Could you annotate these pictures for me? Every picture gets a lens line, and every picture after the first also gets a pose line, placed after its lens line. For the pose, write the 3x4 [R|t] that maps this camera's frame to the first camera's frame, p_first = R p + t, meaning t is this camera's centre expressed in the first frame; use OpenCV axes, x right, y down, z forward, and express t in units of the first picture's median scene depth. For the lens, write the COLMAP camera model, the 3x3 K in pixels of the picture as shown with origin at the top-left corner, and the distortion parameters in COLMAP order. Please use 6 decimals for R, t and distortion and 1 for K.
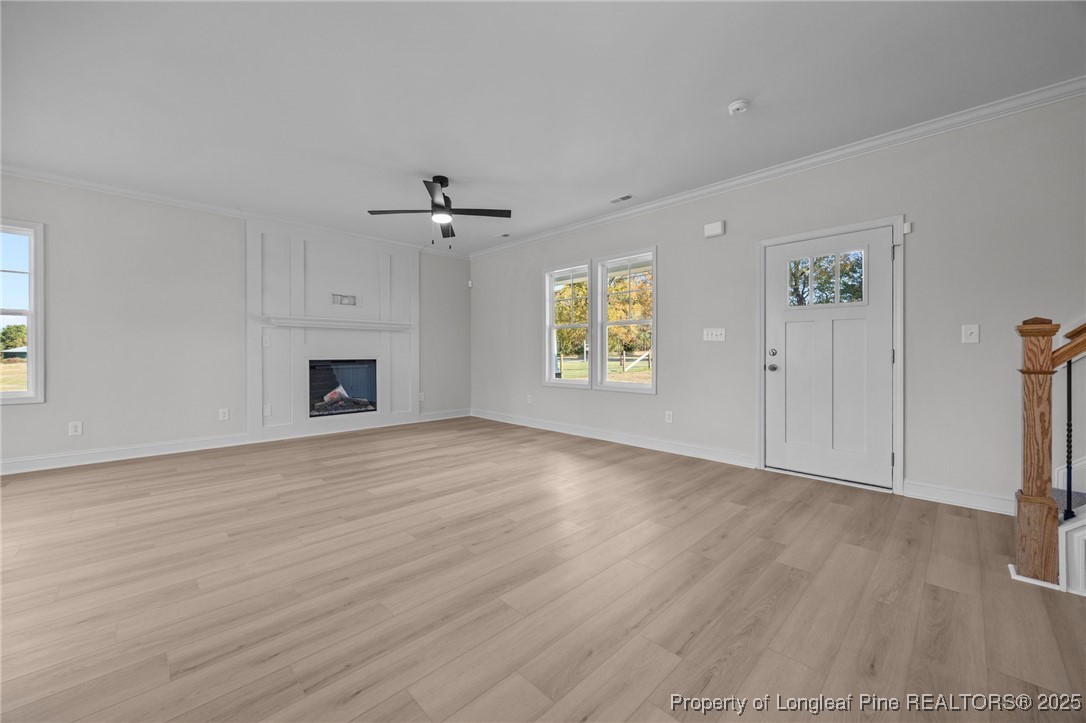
lens RADIAL K [[416.6, 0, 545.7], [0, 416.6, 355.5], [0, 0, 1]] dist [-0.000423, 0.000027]
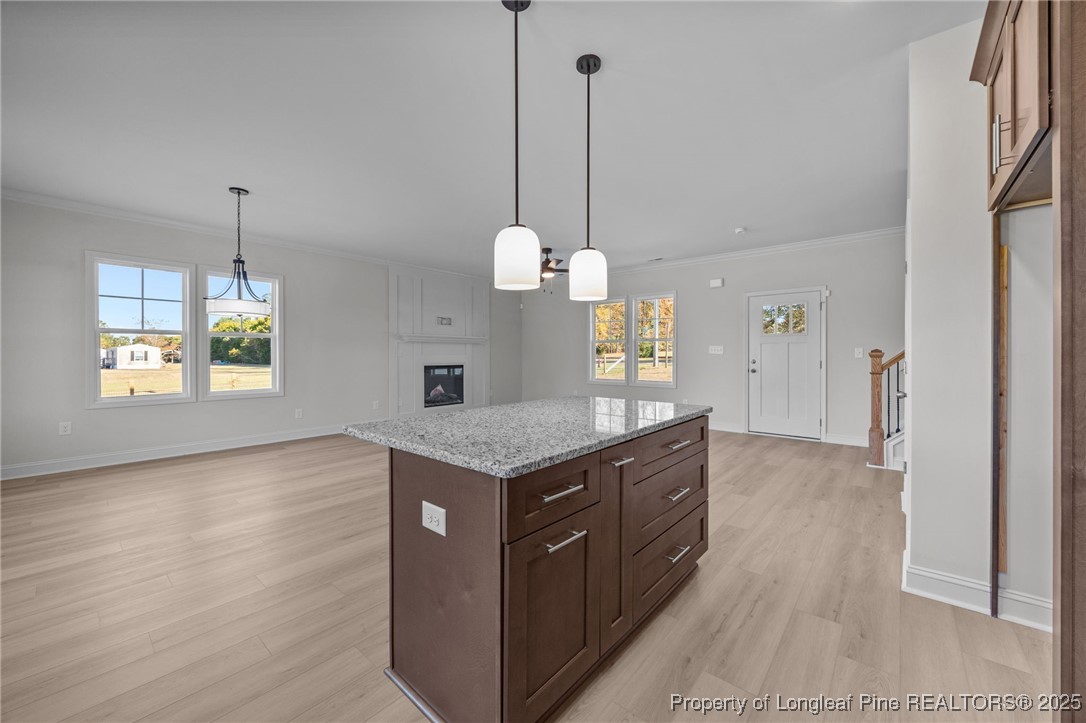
lens RADIAL K [[411.8, 0, 546.8], [0, 411.8, 357.9], [0, 0, 1]] dist [0.000544, 0.000042]
pose [[0.996639, -0.000575, 0.081911, -0.397326], [0.000414, 0.999998, 0.001975, -0.025373], [-0.081912, -0.001935, 0.996638, -0.548979]]
